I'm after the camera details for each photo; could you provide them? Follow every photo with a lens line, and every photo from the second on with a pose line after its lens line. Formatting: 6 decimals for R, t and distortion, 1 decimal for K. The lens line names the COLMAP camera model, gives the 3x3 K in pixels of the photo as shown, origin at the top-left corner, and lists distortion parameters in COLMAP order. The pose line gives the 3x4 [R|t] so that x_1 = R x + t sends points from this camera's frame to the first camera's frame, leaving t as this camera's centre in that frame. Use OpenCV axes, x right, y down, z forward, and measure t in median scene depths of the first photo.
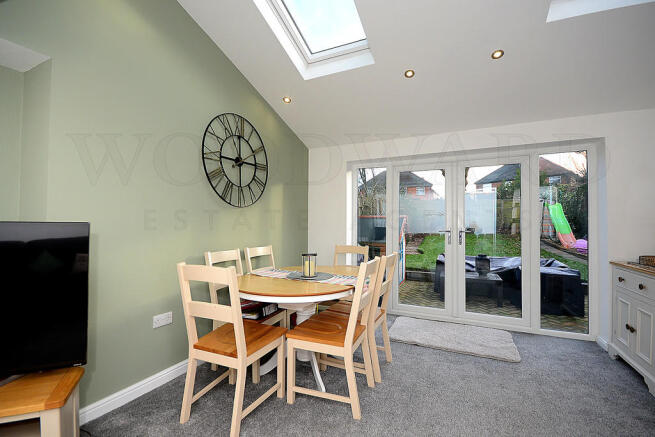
lens RADIAL K [[289.9, 0, 327.4], [0, 289.9, 221.7], [0, 0, 1]] dist [-0.009334, -0.000341]
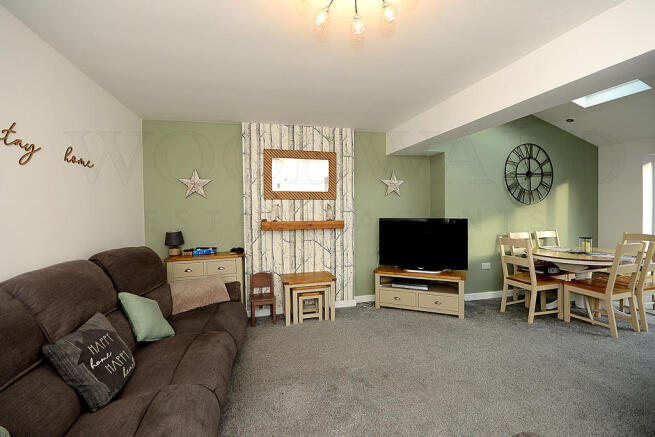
lens RADIAL K [[289.9, 0, 326.6], [0, 289.9, 213.4], [0, 0, 1]] dist [-0.009334, -0.000341]
pose [[0.629001, -0.000212, -0.777404, 0.216298], [0.028395, 0.999339, 0.022703, -0.072837], [0.776886, -0.036355, 0.628591, -0.836397]]
